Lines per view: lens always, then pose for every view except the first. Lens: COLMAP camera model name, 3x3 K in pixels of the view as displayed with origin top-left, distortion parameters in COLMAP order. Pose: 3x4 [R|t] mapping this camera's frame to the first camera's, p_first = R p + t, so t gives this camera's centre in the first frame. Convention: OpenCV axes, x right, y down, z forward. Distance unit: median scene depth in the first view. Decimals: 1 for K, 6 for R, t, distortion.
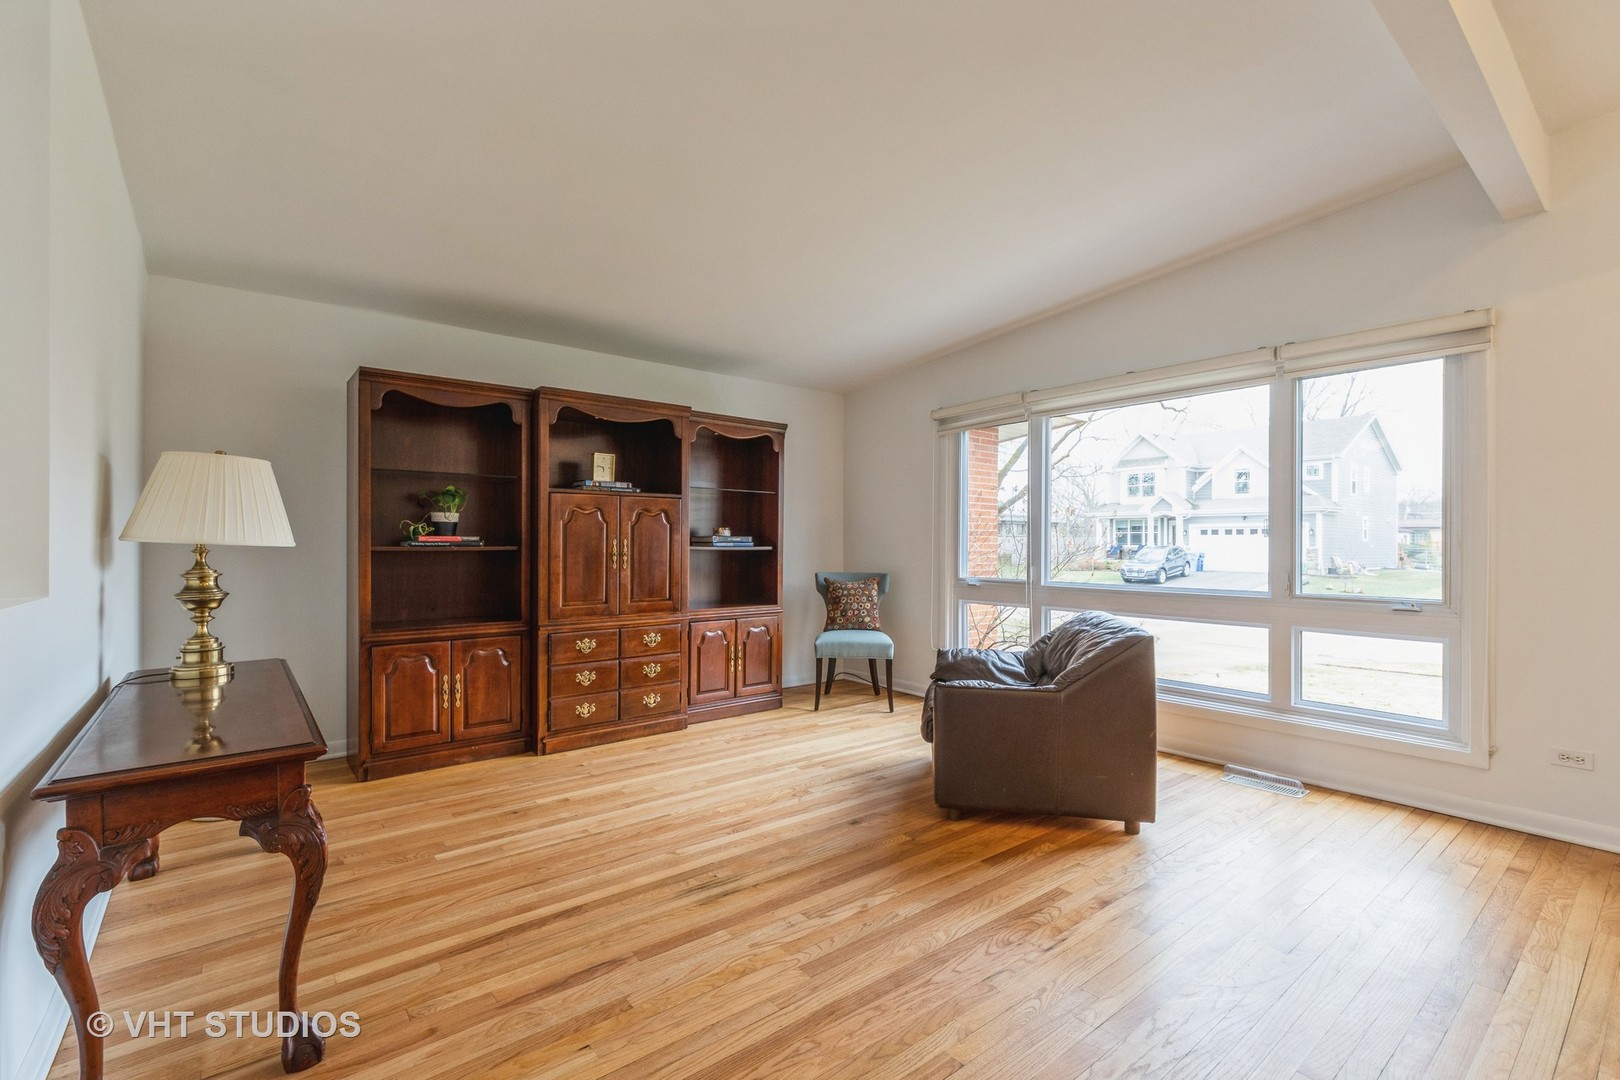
lens RADIAL K [[724.4, 0, 810.6], [0, 724.4, 542.3], [0, 0, 1]] dist [0.004317, -0.001906]
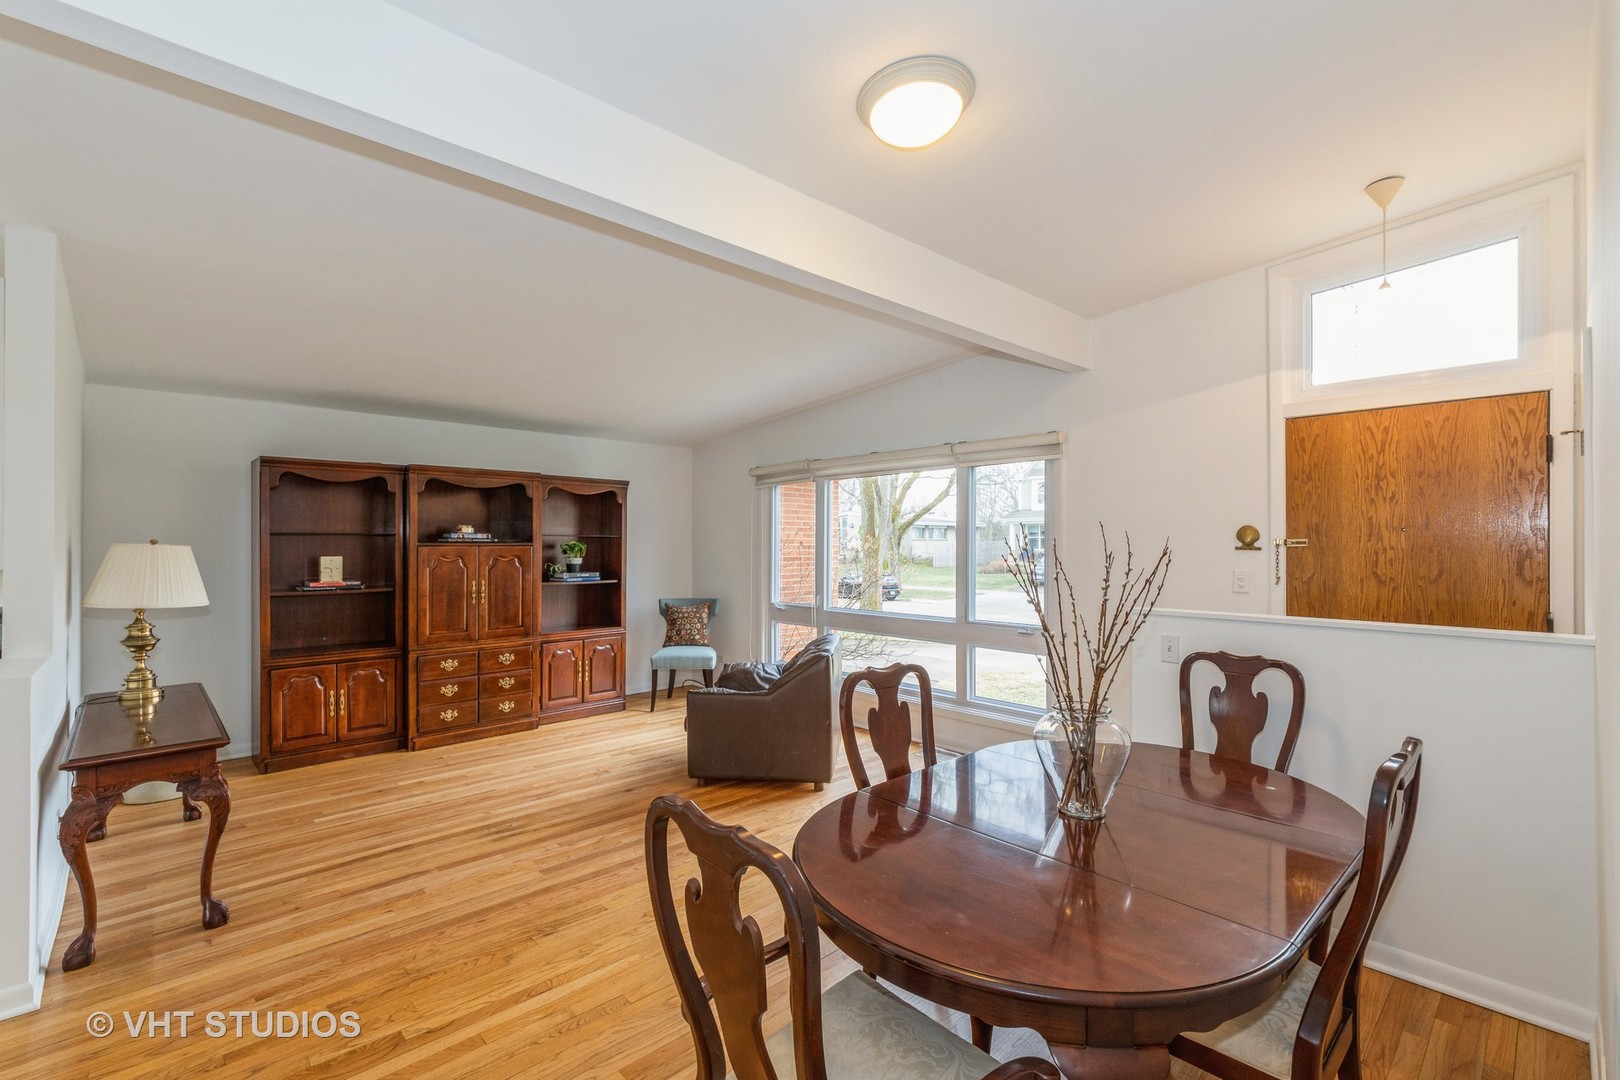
lens RADIAL K [[724.4, 0, 810.1], [0, 724.4, 541.6], [0, 0, 1]] dist [0.004317, -0.001906]
pose [[0.997028, -0.003636, 0.076948, 0.265619], [0.003731, 0.999992, -0.001099, -0.083426], [-0.076943, 0.001383, 0.997035, -0.380144]]
